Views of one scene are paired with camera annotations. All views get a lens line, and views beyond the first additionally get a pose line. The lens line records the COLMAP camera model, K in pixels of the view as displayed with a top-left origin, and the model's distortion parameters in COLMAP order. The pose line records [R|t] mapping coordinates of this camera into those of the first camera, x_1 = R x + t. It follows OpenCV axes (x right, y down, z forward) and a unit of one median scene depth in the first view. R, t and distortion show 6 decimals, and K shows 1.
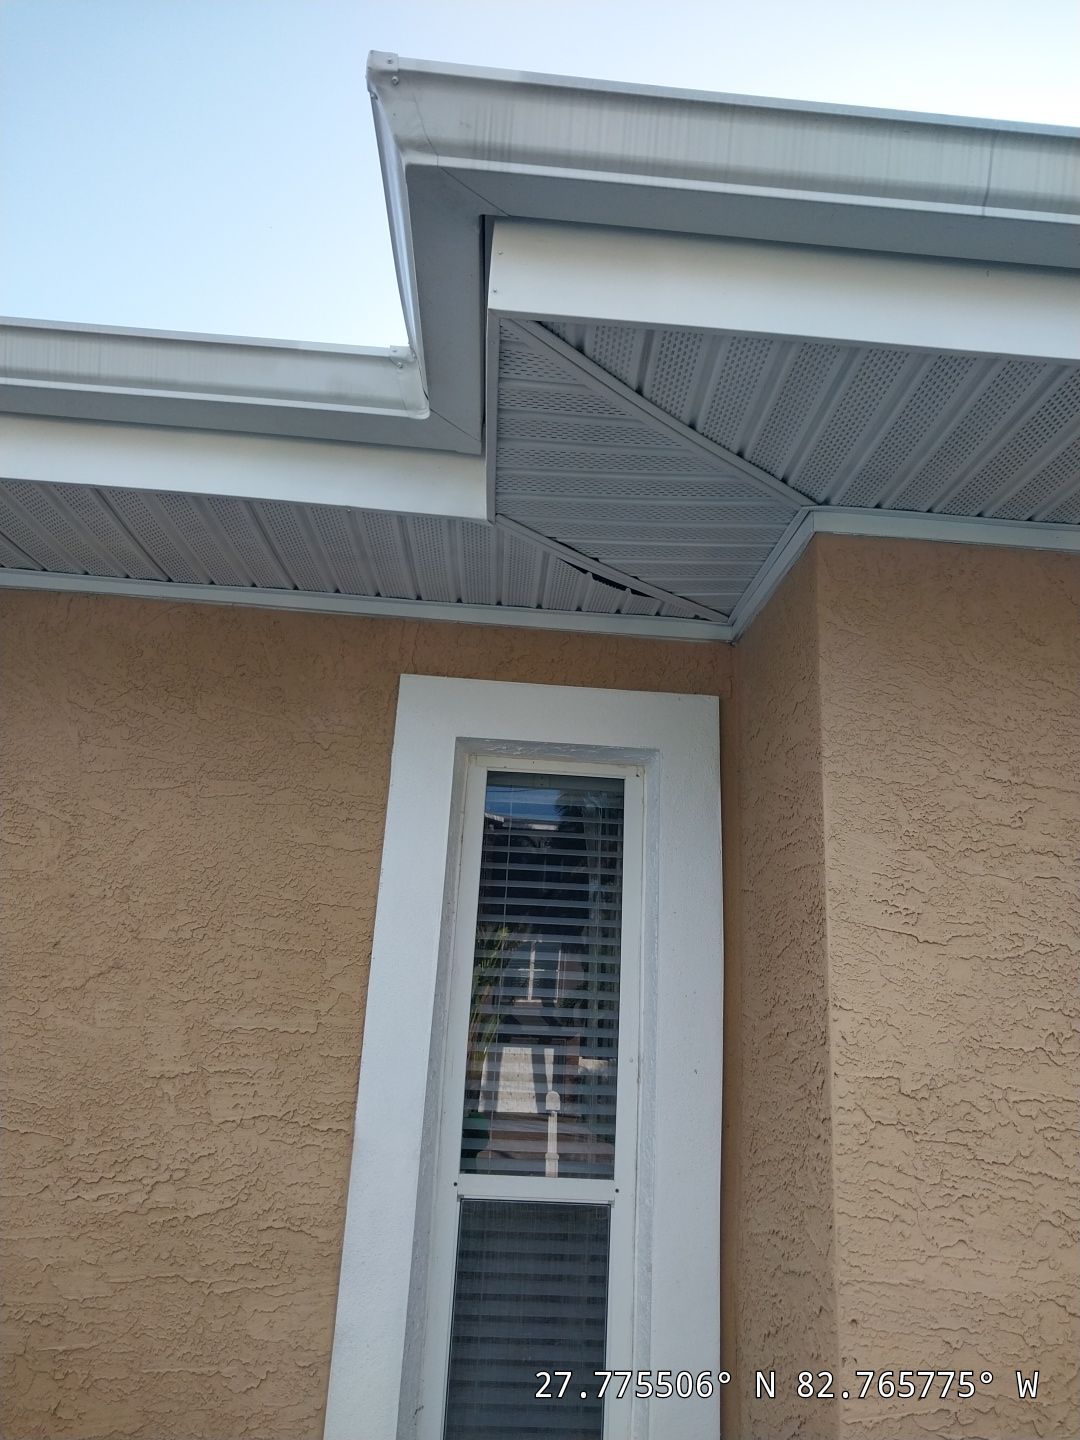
lens RADIAL K [[1122.8, 0, 543.8], [0, 1122.8, 721.8], [0, 0, 1]] dist [0.005863, 0.009841]
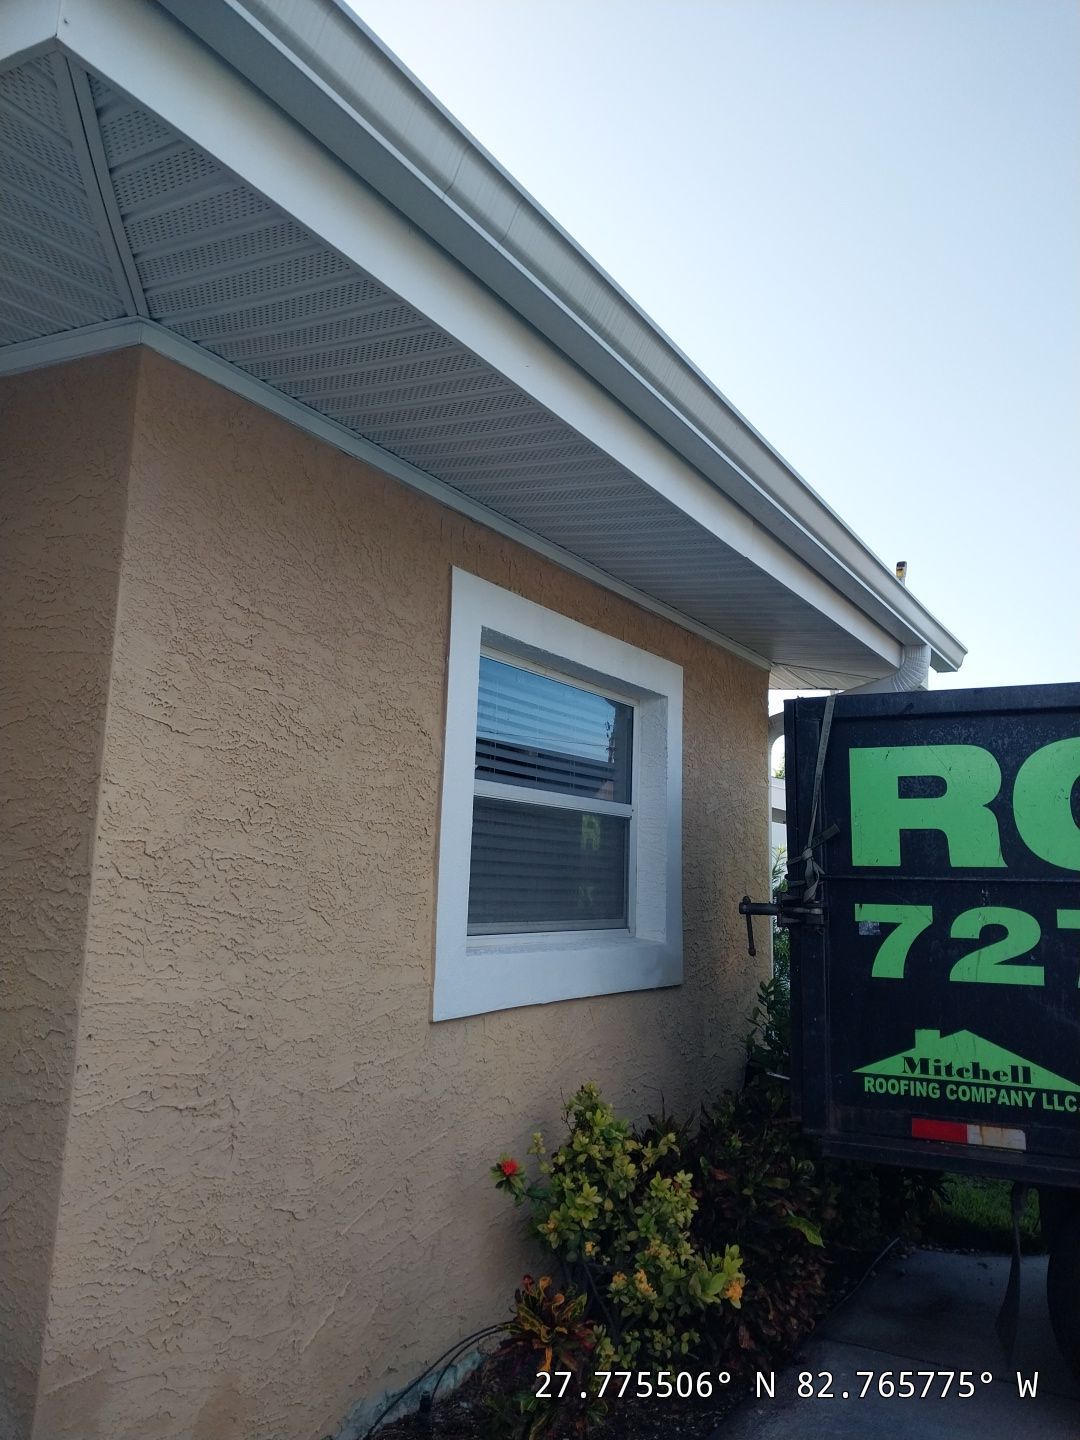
lens RADIAL K [[1117.1, 0, 548.0], [0, 1117.1, 720.9], [0, 0, 1]] dist [0.009205, -0.007998]
pose [[0.573278, 0.093851, 0.813968, -0.402281], [-0.247964, 0.966707, 0.063179, 0.013328], [-0.780939, -0.238054, 0.577464, 0.015717]]
